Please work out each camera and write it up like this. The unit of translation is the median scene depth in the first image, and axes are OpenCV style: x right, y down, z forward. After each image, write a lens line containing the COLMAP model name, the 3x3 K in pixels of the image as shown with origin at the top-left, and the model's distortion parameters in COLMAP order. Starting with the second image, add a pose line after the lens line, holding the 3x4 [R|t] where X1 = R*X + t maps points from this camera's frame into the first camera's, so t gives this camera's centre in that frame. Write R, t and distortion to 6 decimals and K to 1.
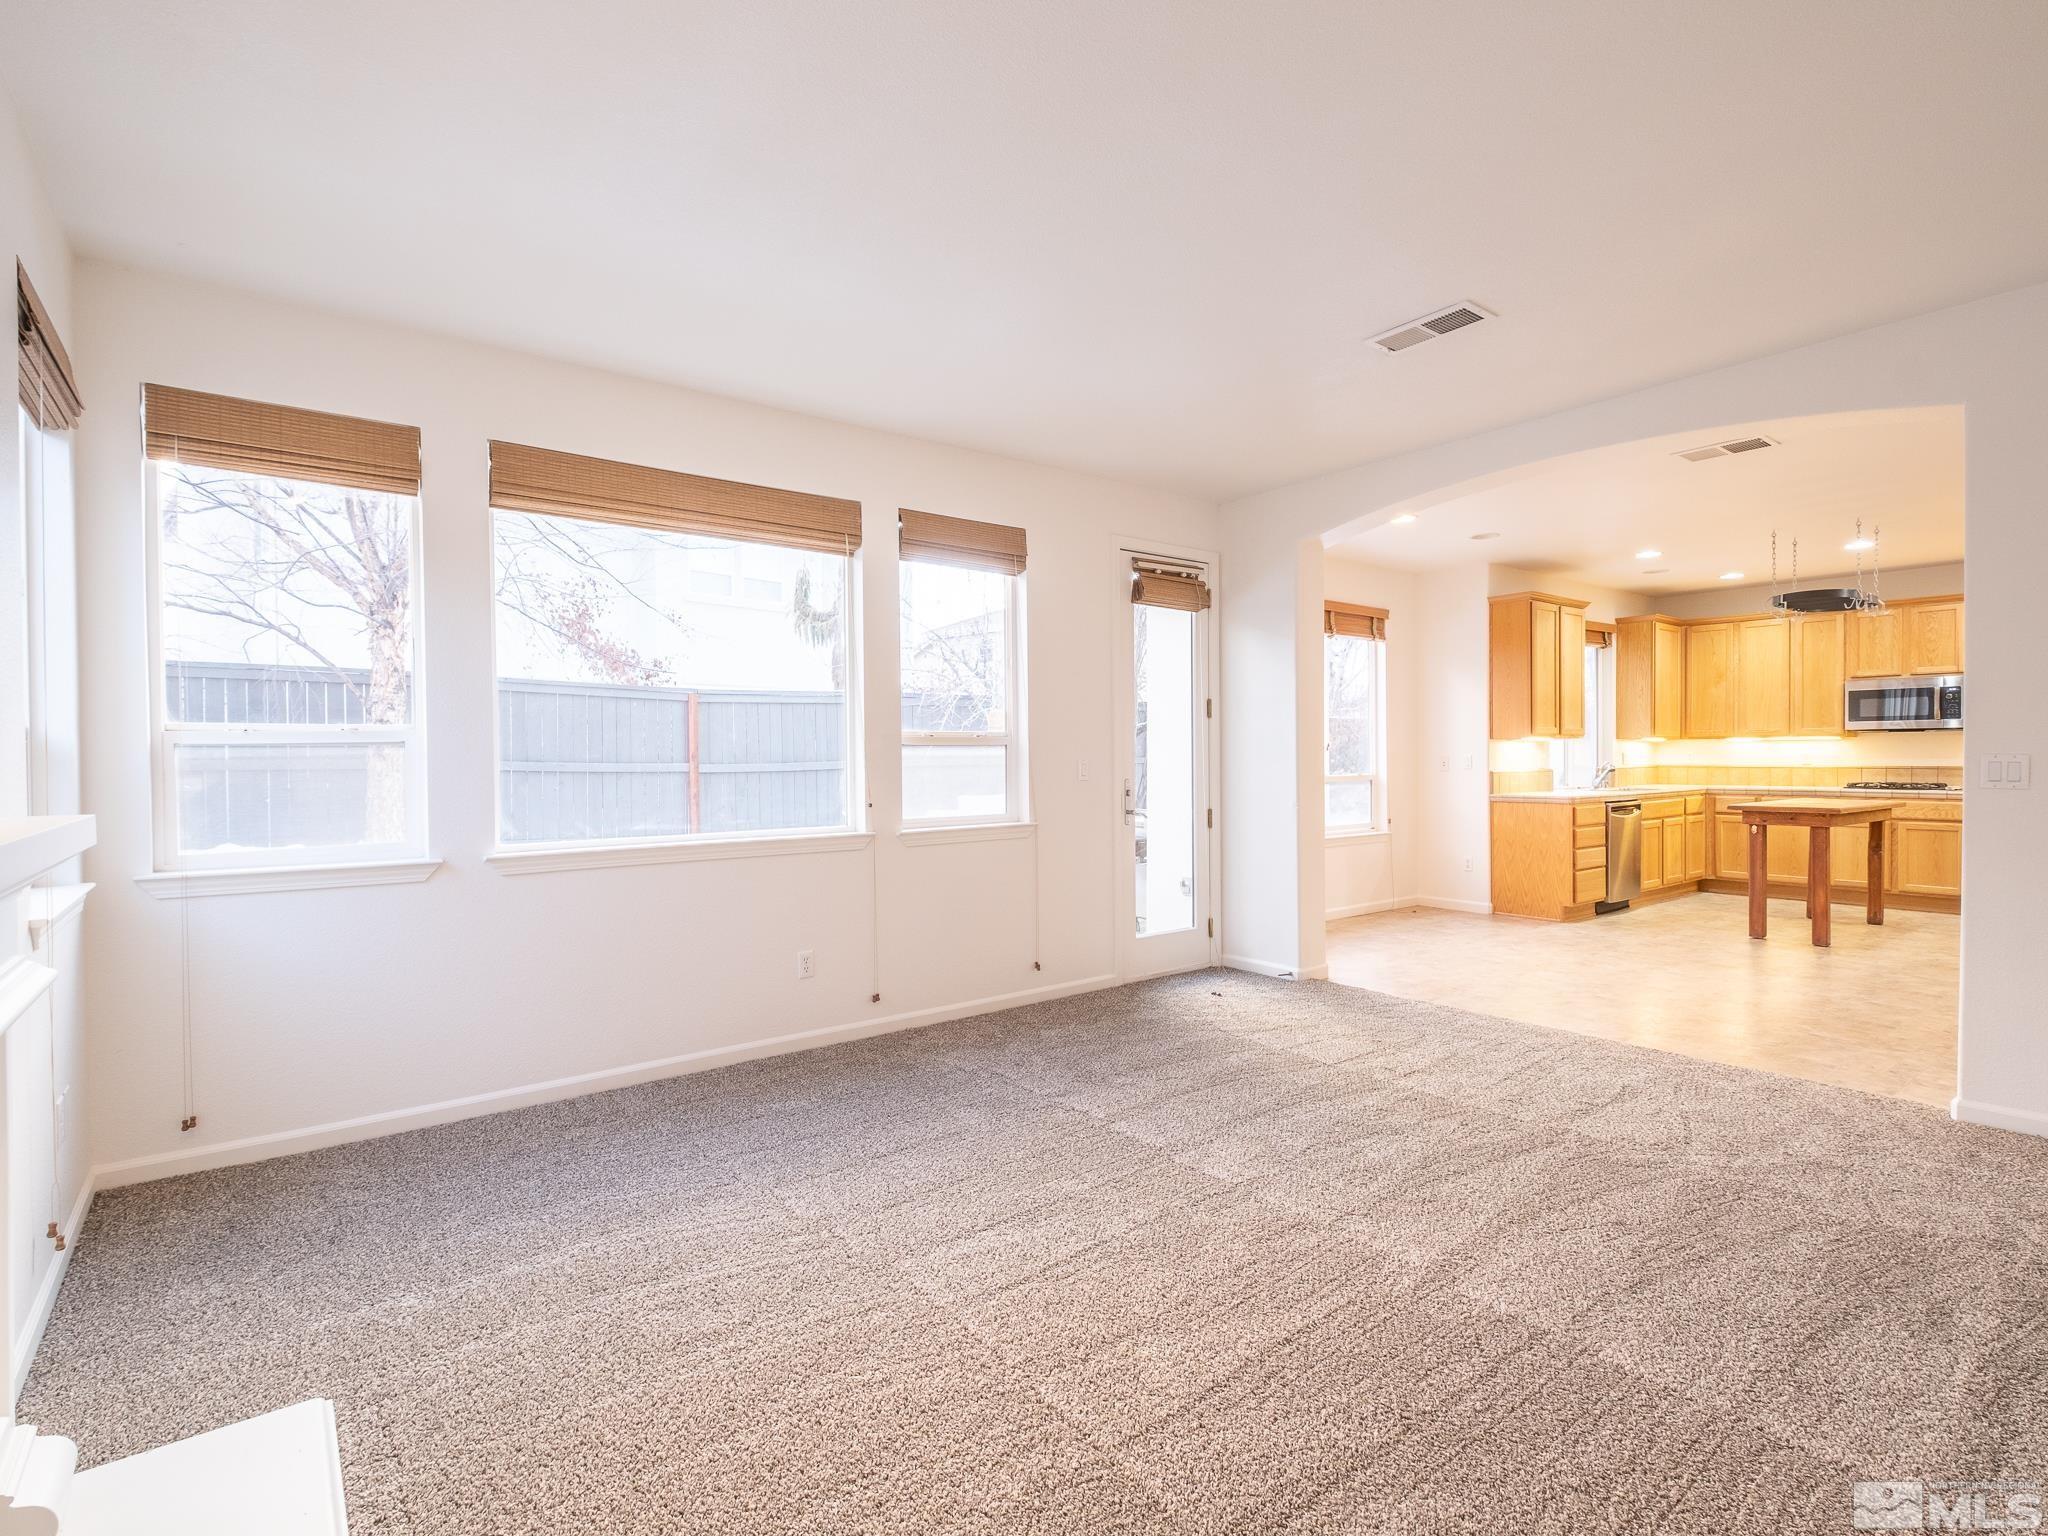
lens RADIAL K [[999.9, 0, 1028.3], [0, 999.9, 768.9], [0, 0, 1]] dist [0.013108, -0.015908]
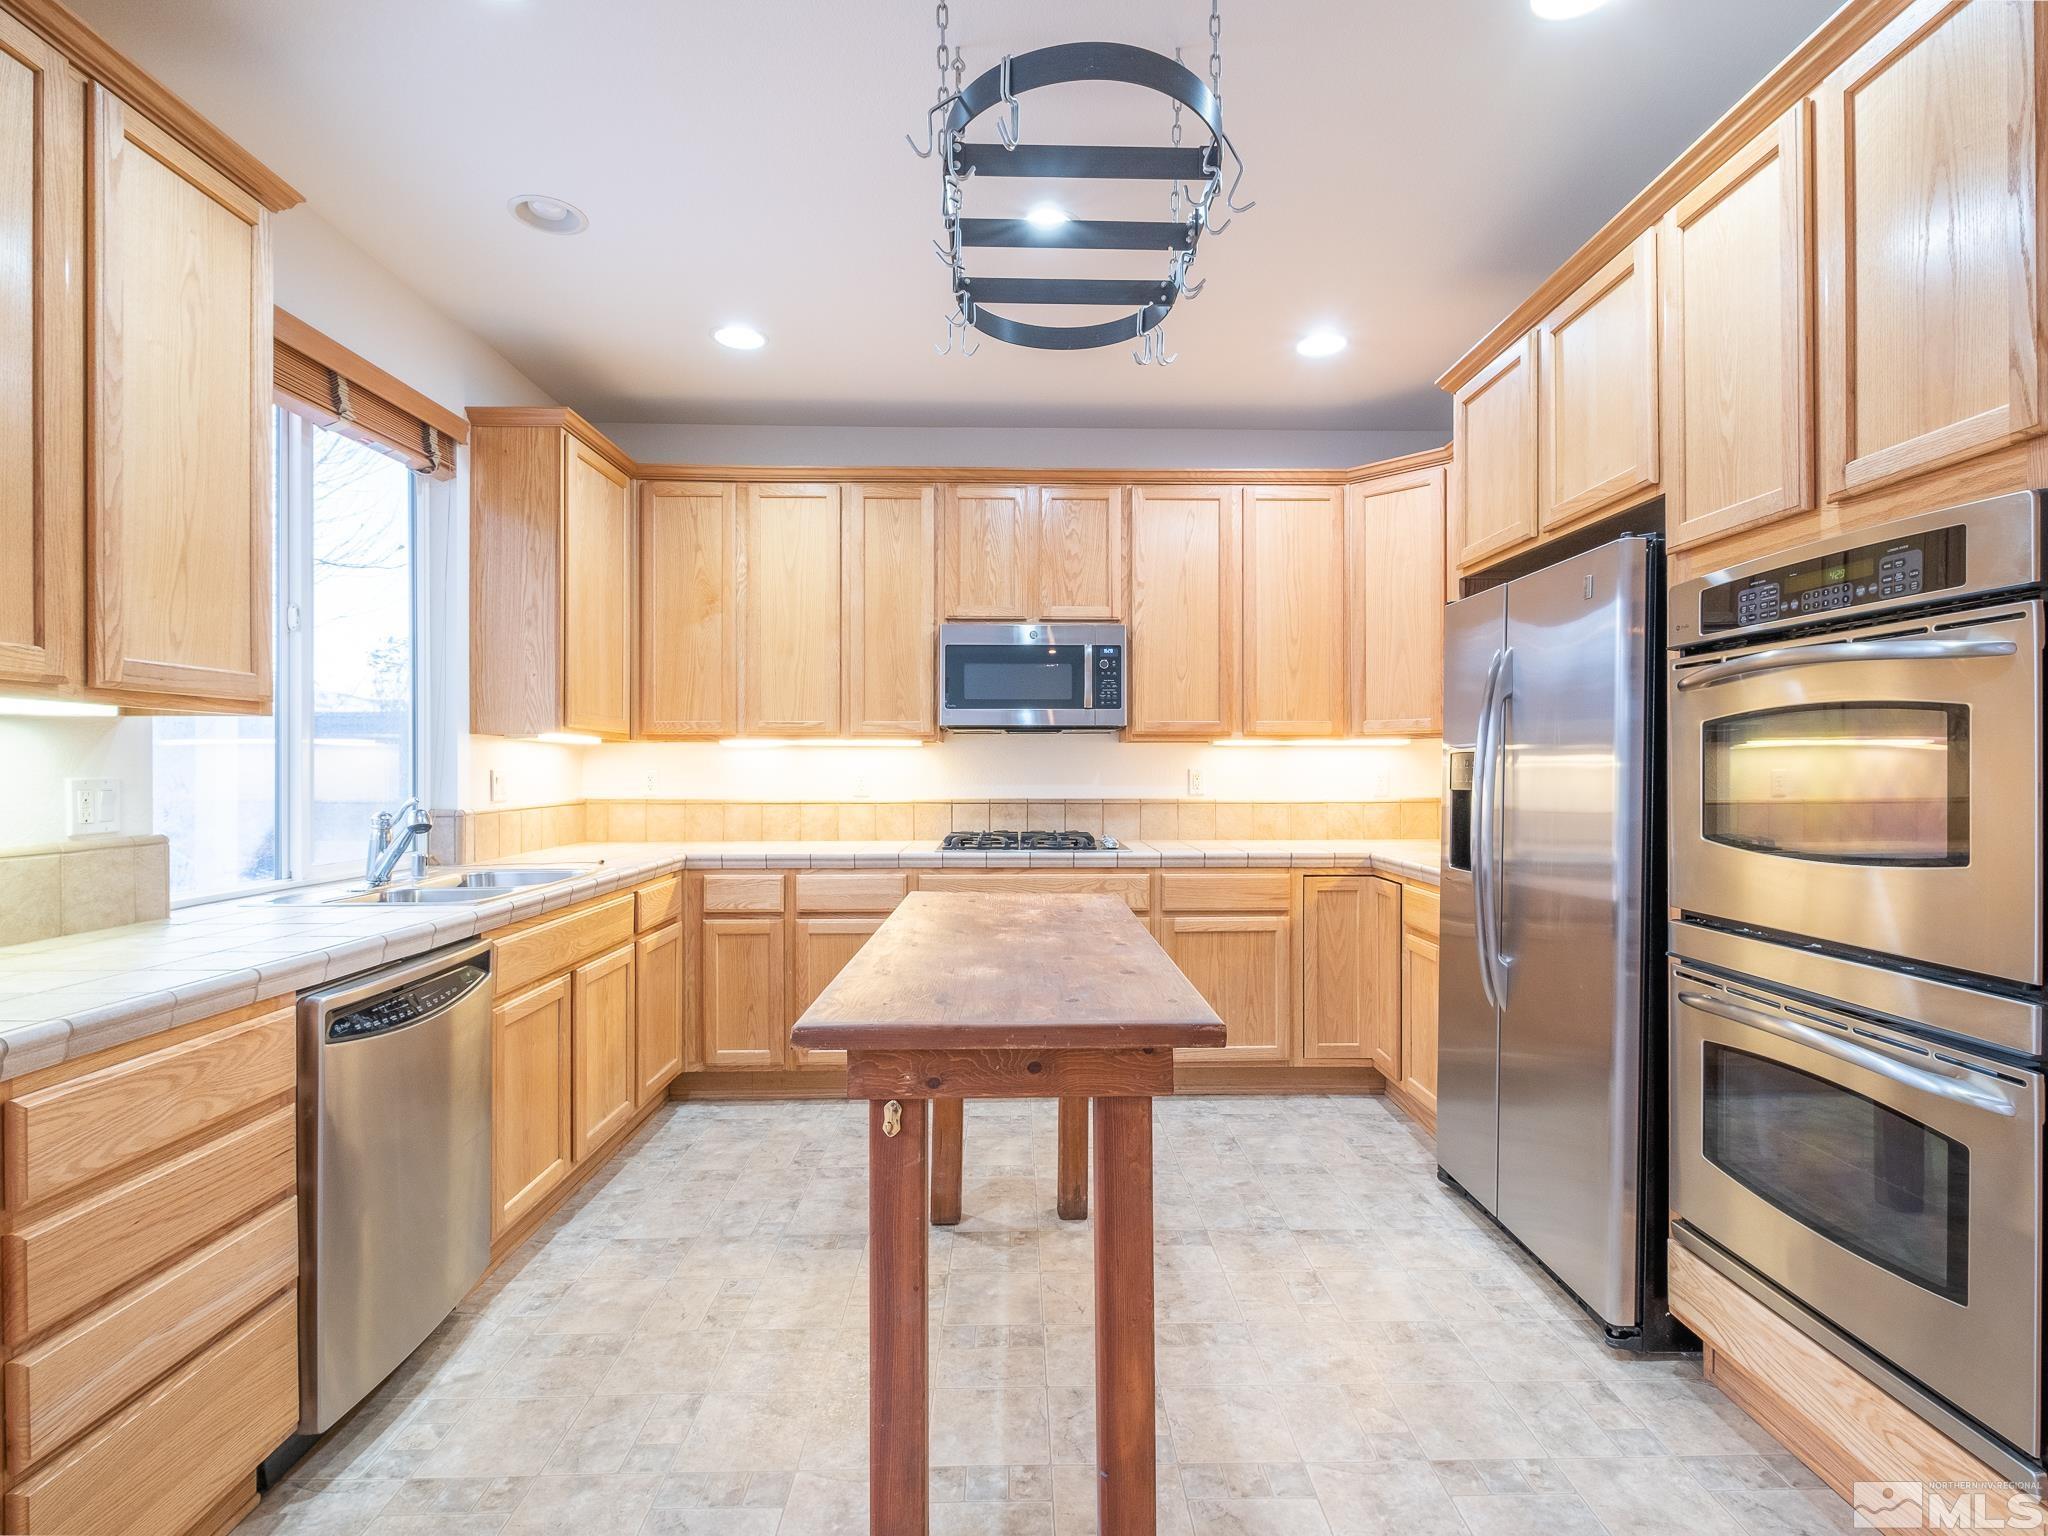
lens RADIAL K [[999.9, 0, 1028.3], [0, 999.9, 768.9], [0, 0, 1]] dist [0.013108, -0.015908]
pose [[0.592806, 0.006220, 0.805321, 0.453600], [0.005391, 0.999917, -0.011691, -0.012502], [-0.805327, 0.011272, 0.592723, 0.679702]]
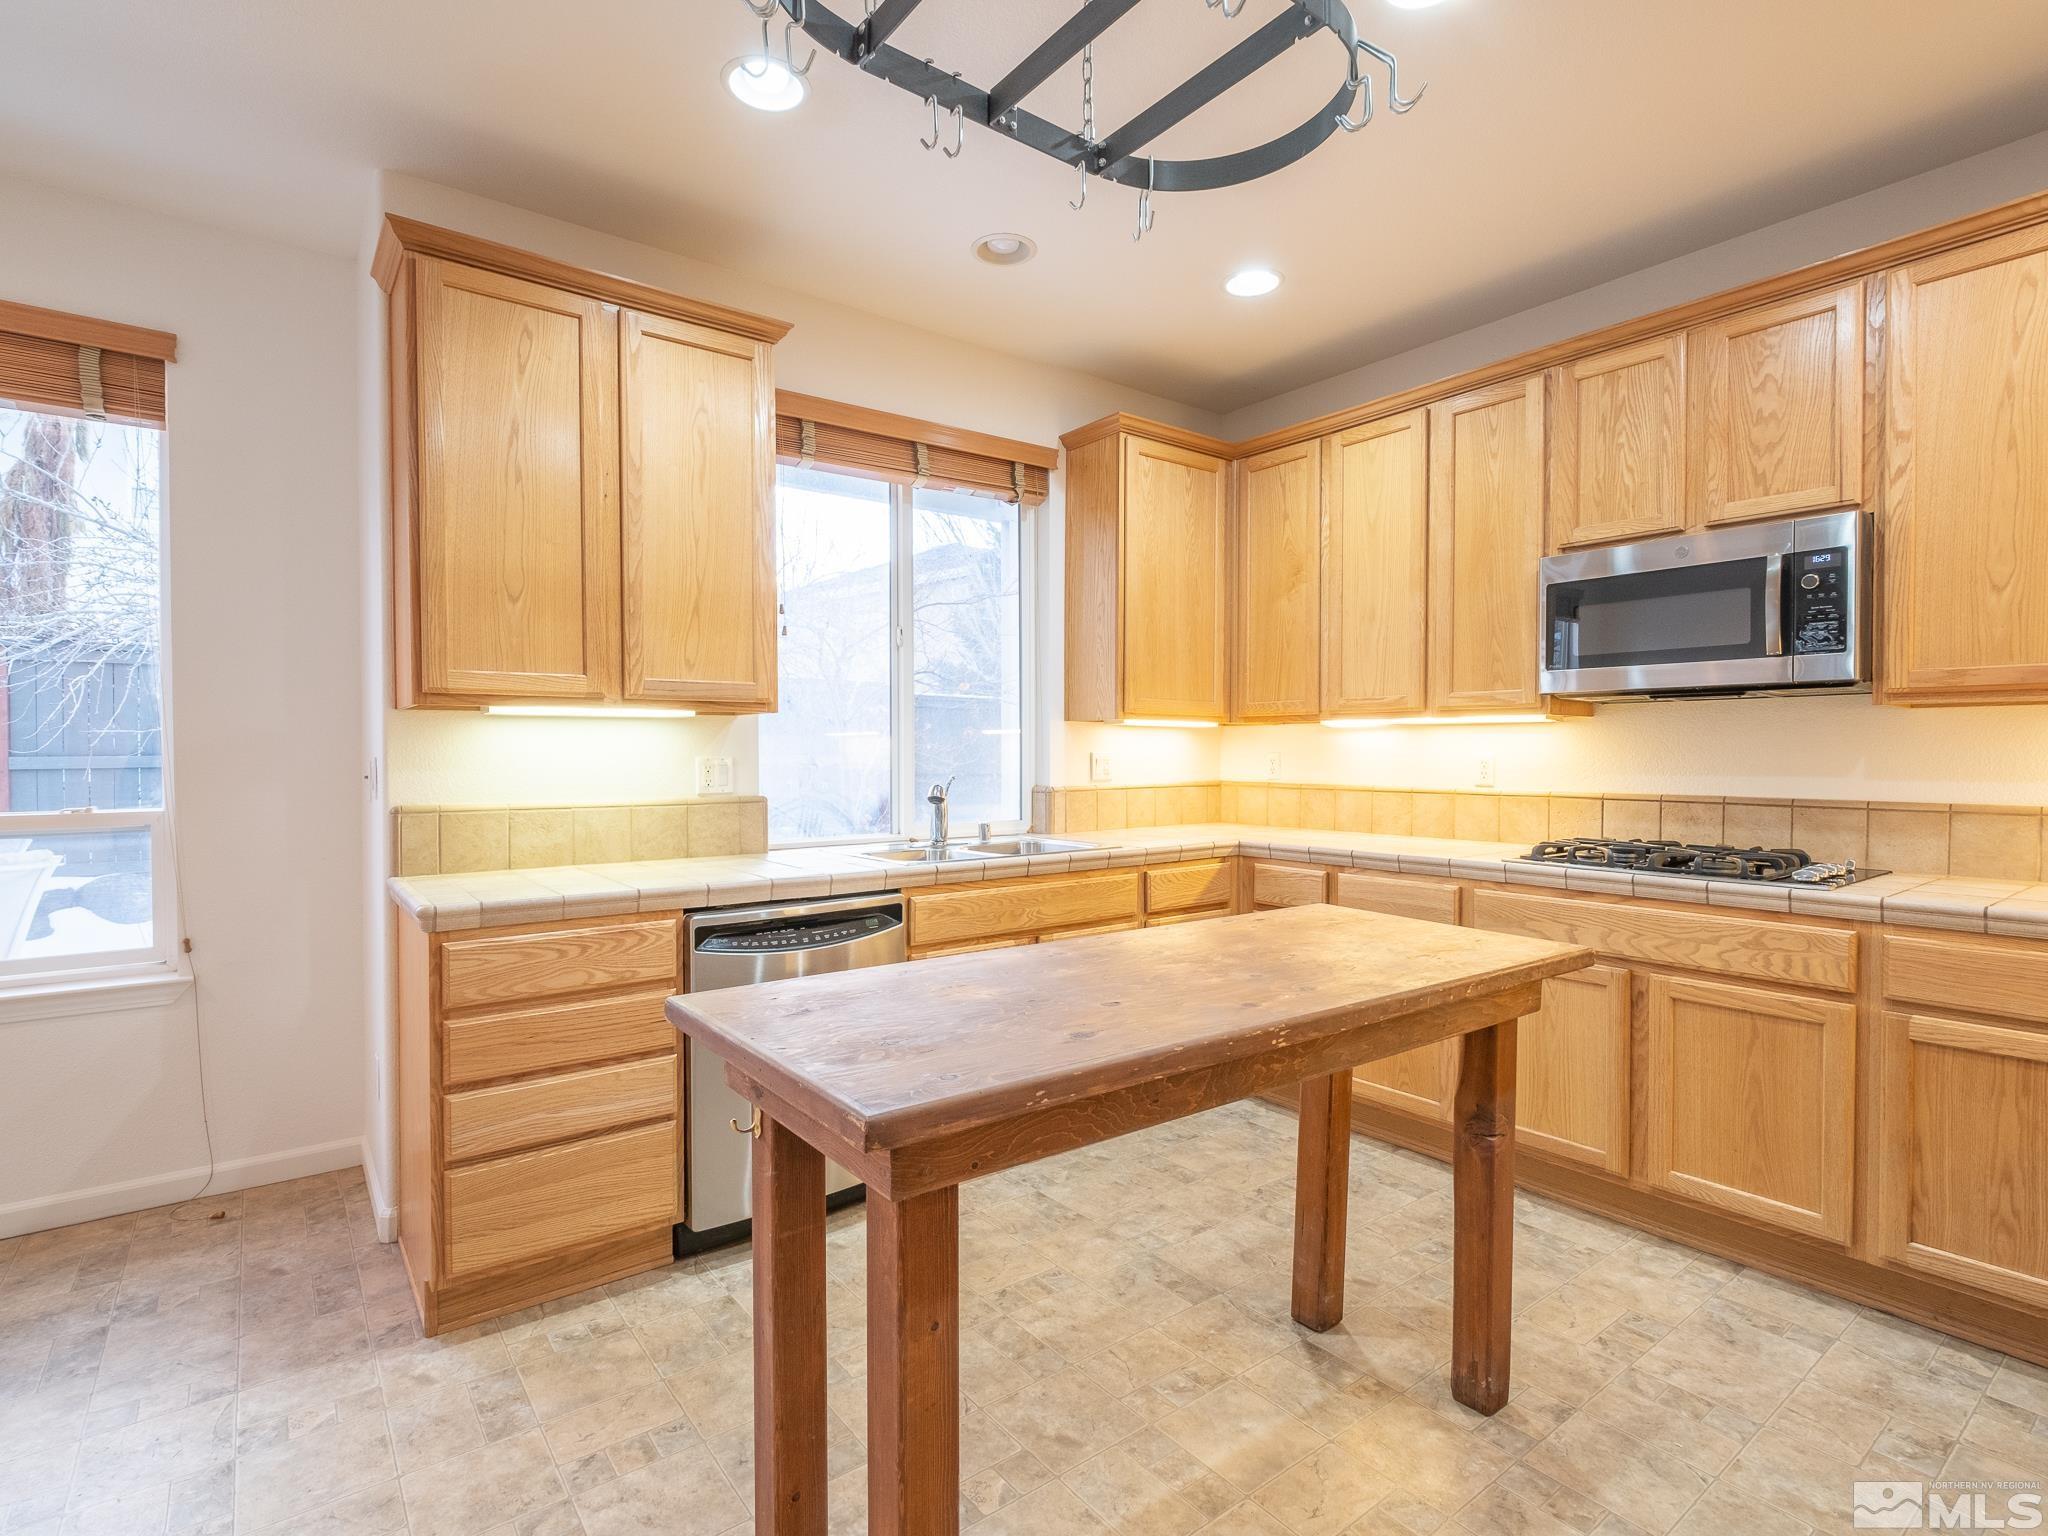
lens RADIAL K [[999.9, 0, 1028.3], [0, 999.9, 768.9], [0, 0, 1]] dist [0.013108, -0.015908]
pose [[0.999880, 0.007772, -0.013384, 0.635345], [-0.007695, 0.999954, 0.005781, -0.012938], [0.013428, -0.005677, 0.999894, 0.636201]]
